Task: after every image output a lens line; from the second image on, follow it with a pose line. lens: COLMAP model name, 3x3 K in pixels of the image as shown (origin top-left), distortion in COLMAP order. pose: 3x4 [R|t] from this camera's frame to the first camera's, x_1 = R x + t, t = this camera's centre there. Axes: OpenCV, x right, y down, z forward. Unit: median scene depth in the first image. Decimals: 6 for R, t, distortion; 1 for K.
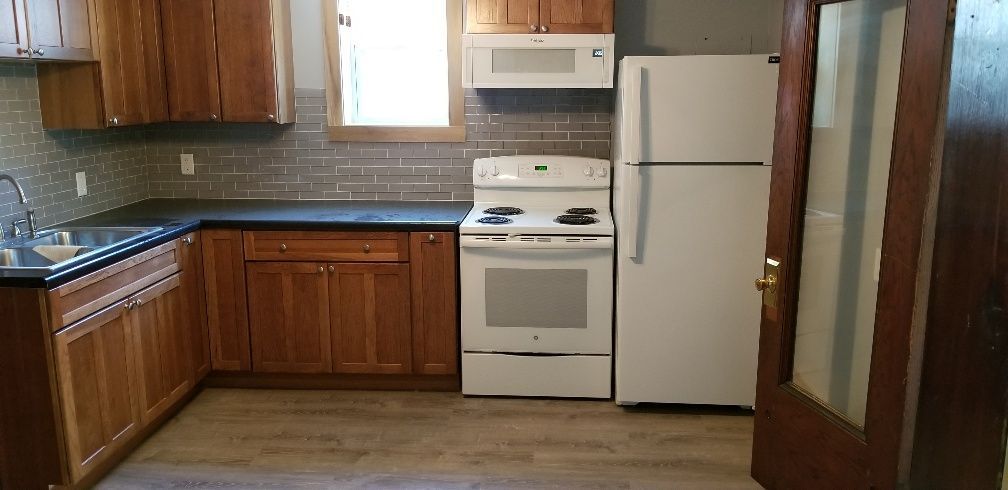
lens RADIAL K [[789.4, 0, 504.0], [0, 789.4, 245.0], [0, 0, 1]] dist [0.076345, -0.146717]
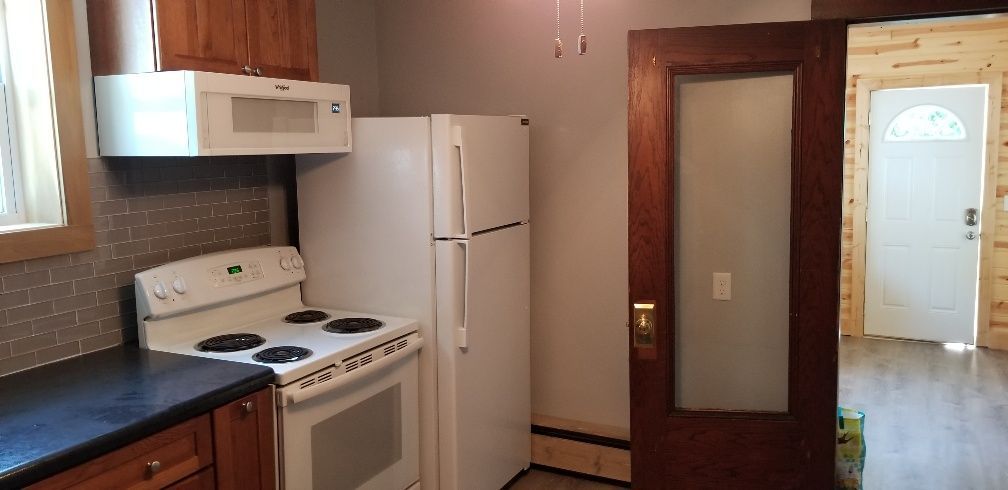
lens RADIAL K [[789.4, 0, 504.0], [0, 789.4, 245.0], [0, 0, 1]] dist [0.076345, -0.146717]
pose [[0.366683, -0.121189, 0.922419, -0.542524], [0.201147, 0.978356, 0.048578, -0.114544], [-0.908341, 0.167729, 0.383123, 0.570540]]
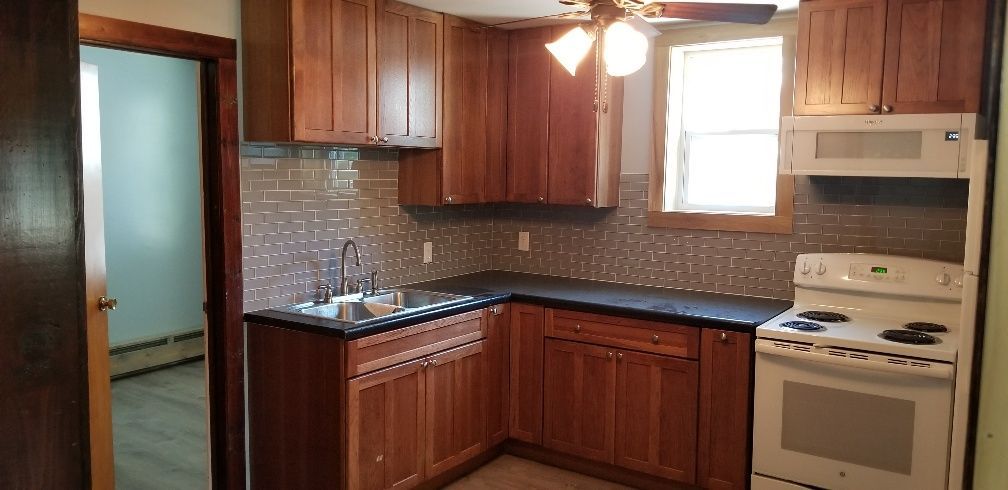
lens RADIAL K [[777.8, 0, 504.0], [0, 777.8, 245.0], [0, 0, 1]] dist [0.095345, -0.151243]
pose [[0.858485, 0.063114, -0.508940, 0.140479], [-0.115415, 0.990717, -0.071823, -0.019590], [0.499683, 0.120398, 0.857800, 0.088859]]
